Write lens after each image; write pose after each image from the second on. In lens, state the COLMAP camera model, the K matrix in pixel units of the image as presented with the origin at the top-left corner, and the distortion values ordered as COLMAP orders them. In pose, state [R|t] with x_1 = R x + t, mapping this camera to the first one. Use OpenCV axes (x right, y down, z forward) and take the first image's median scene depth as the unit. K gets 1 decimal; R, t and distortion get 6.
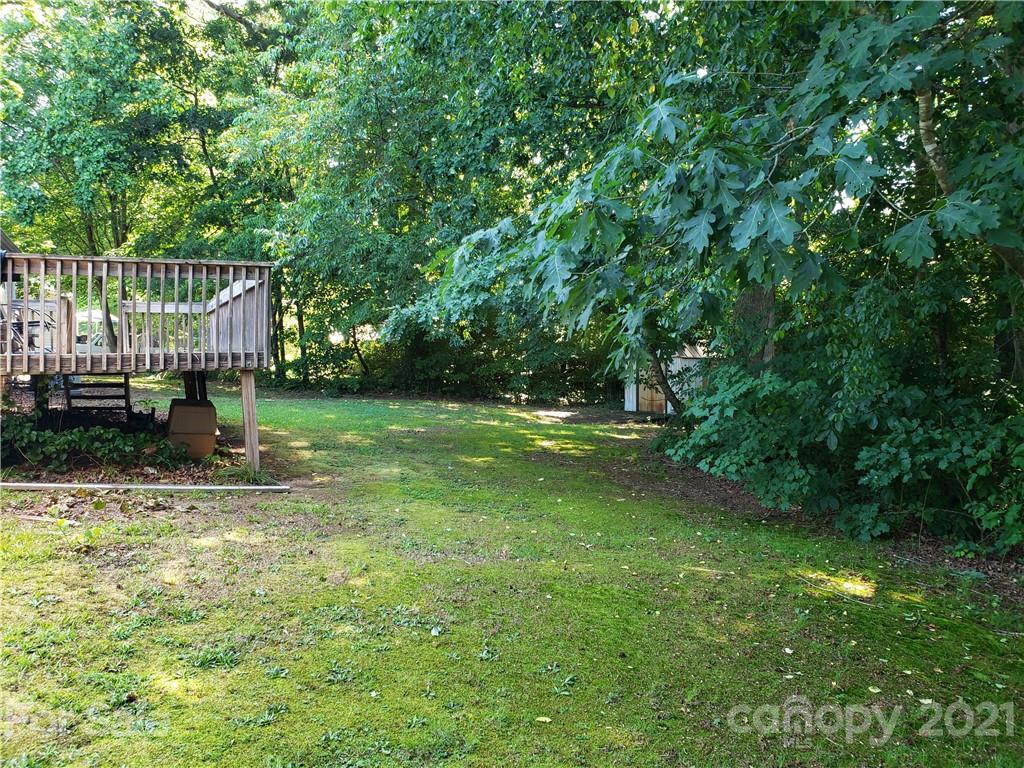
lens RADIAL K [[782.4, 0, 497.1], [0, 782.4, 376.8], [0, 0, 1]] dist [0.049824, -0.053273]
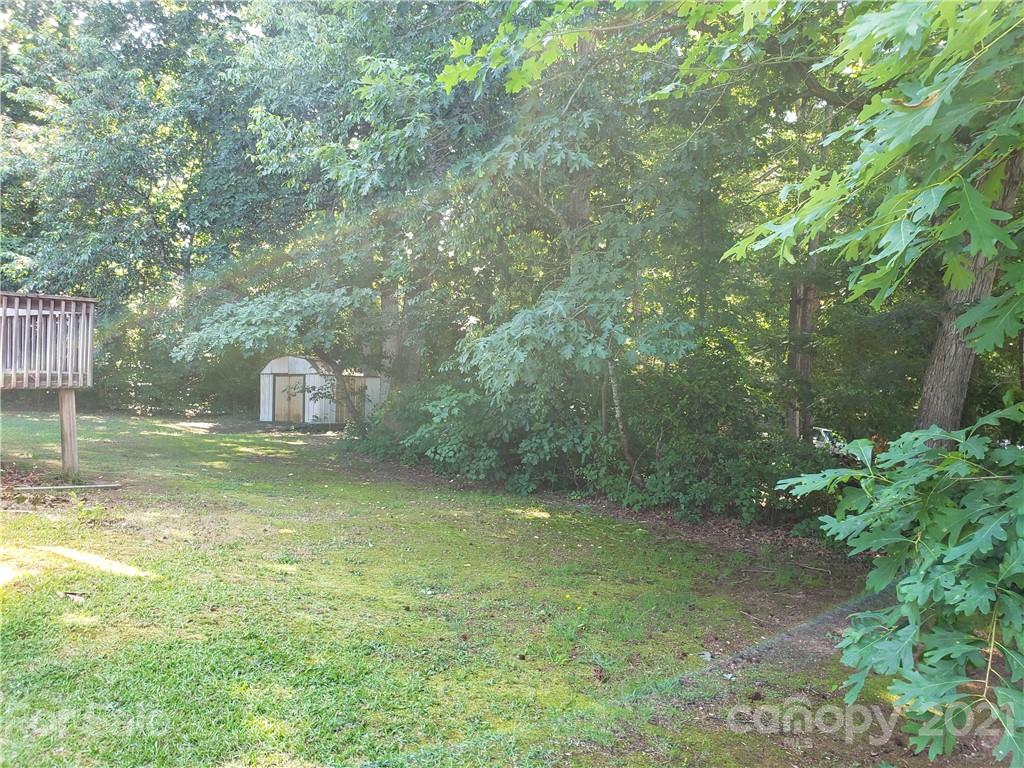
lens RADIAL K [[782.4, 0, 497.1], [0, 782.4, 376.8], [0, 0, 1]] dist [0.049824, -0.053273]
pose [[0.857928, 0.020217, 0.513373, -0.403557], [-0.013696, 0.999770, -0.016485, -0.015893], [-0.513588, 0.007112, 0.858007, -0.371048]]
